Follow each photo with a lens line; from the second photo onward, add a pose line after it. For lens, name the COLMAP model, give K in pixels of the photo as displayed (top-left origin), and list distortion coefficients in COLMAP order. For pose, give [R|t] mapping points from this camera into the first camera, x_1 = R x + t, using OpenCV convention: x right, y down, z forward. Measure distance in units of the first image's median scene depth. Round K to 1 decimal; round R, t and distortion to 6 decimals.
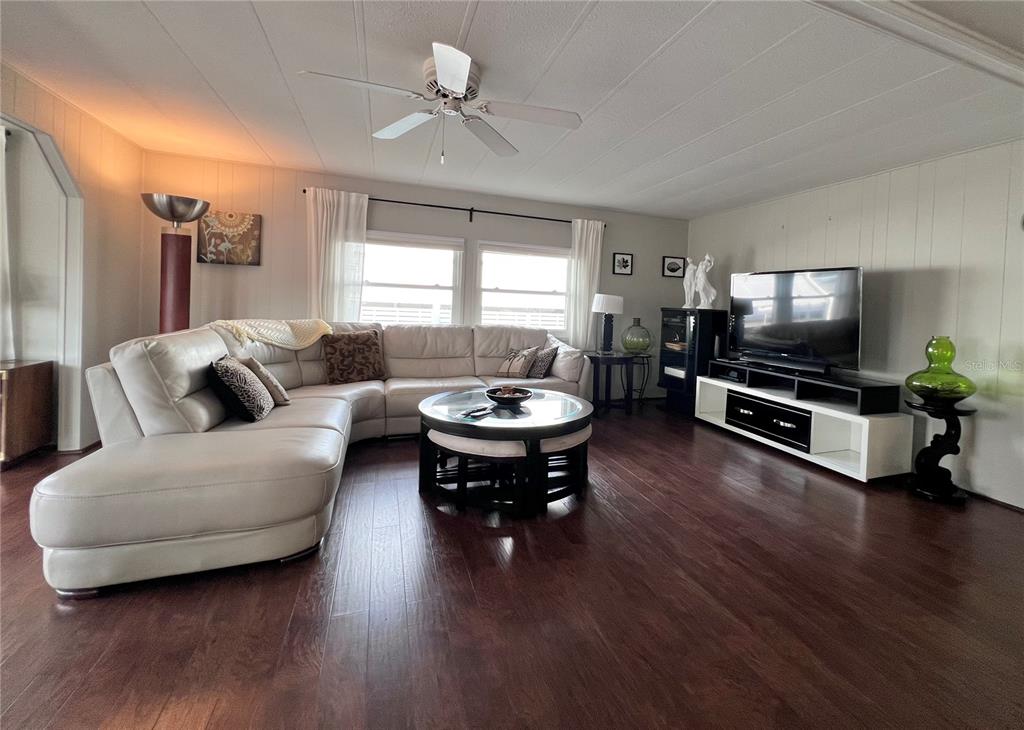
lens RADIAL K [[442.3, 0, 556.0], [0, 442.3, 315.9], [0, 0, 1]] dist [-0.000669, -0.000084]
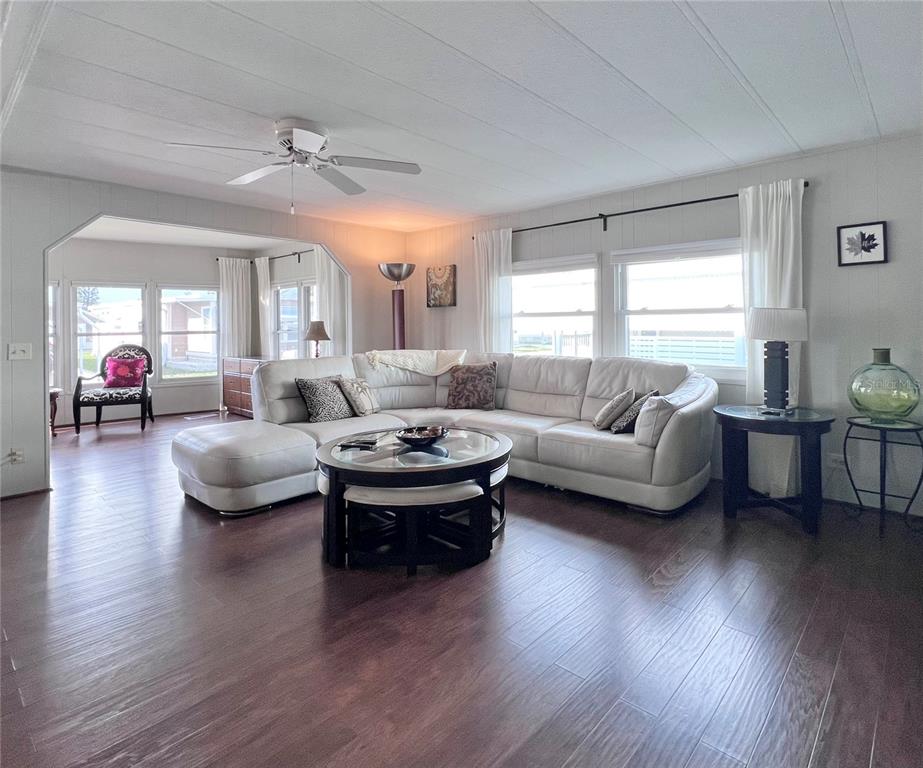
lens RADIAL K [[497.5, 0, 511.0], [0, 497.5, 324.7], [0, 0, 1]] dist [-0.012136, -0.001231]
pose [[0.481794, -0.043403, -0.875209, 0.656368], [0.005185, 0.998896, -0.046683, 0.003431], [0.876269, 0.017954, 0.481487, 0.514674]]
